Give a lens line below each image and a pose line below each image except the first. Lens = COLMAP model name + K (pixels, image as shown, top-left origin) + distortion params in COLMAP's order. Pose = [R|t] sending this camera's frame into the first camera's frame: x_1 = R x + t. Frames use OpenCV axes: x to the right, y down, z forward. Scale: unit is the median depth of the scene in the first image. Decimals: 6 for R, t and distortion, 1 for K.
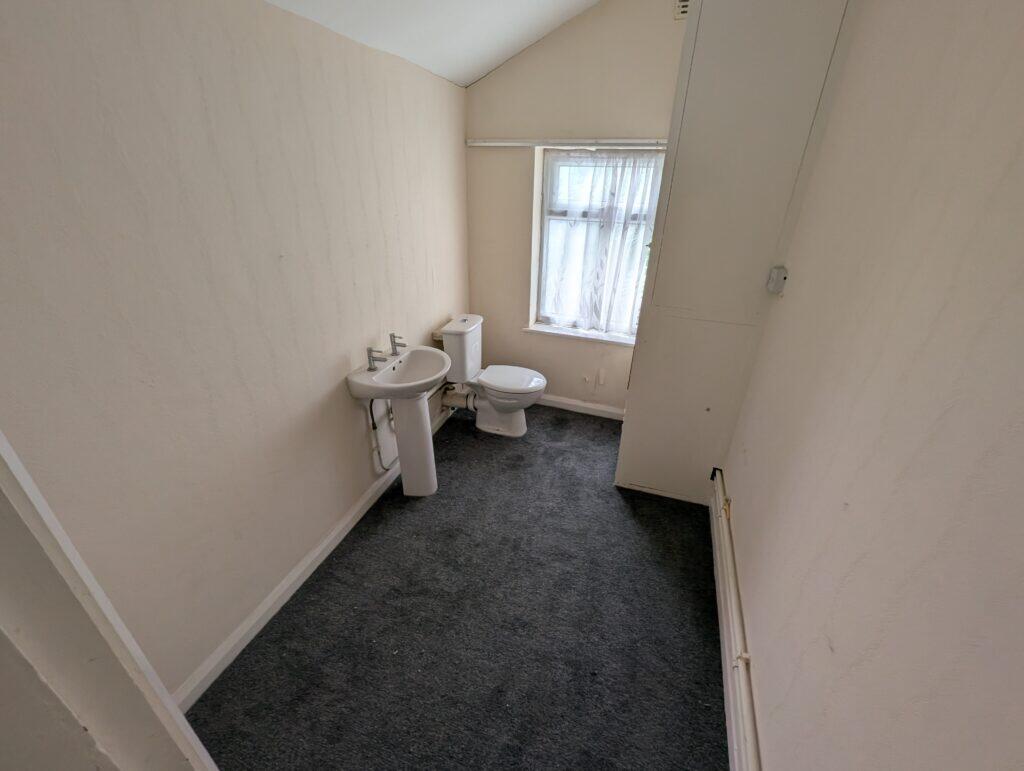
lens RADIAL K [[422.0, 0, 505.2], [0, 422.0, 384.9], [0, 0, 1]] dist [-0.000851, -0.000030]
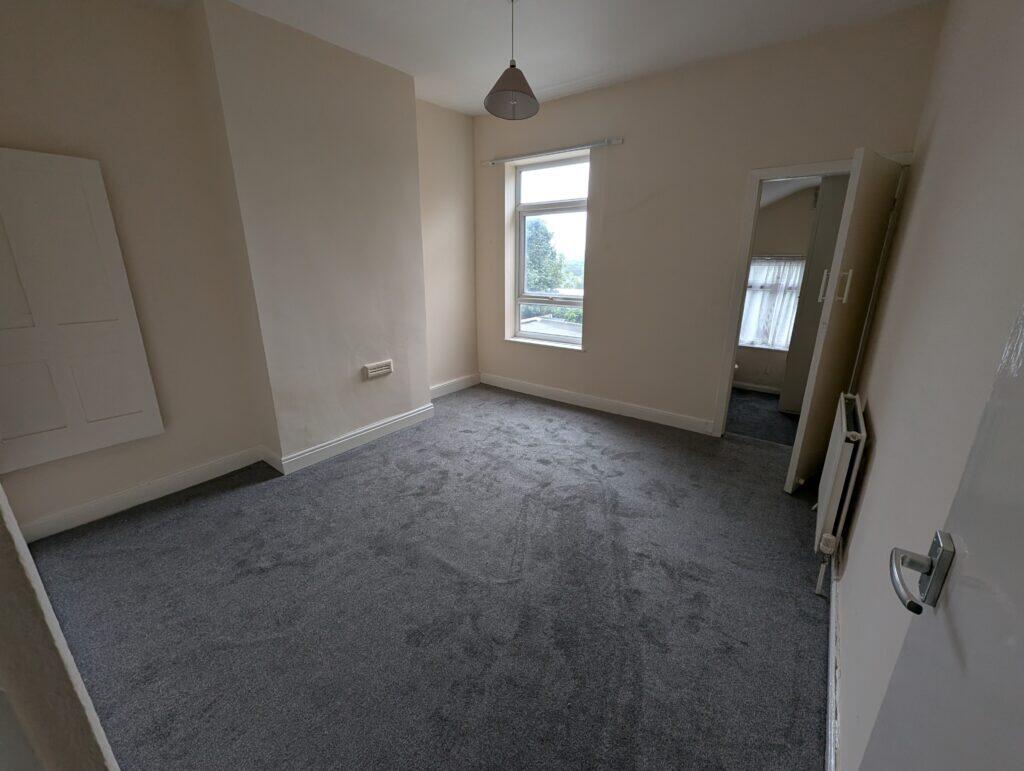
lens RADIAL K [[422.0, 0, 515.2], [0, 422.0, 383.3], [0, 0, 1]] dist [-0.000851, -0.000030]
pose [[0.963067, 0.083995, -0.255827, -0.403997], [-0.137930, 0.969873, -0.200804, 0.626605], [0.231253, 0.228674, 0.945637, -1.110047]]
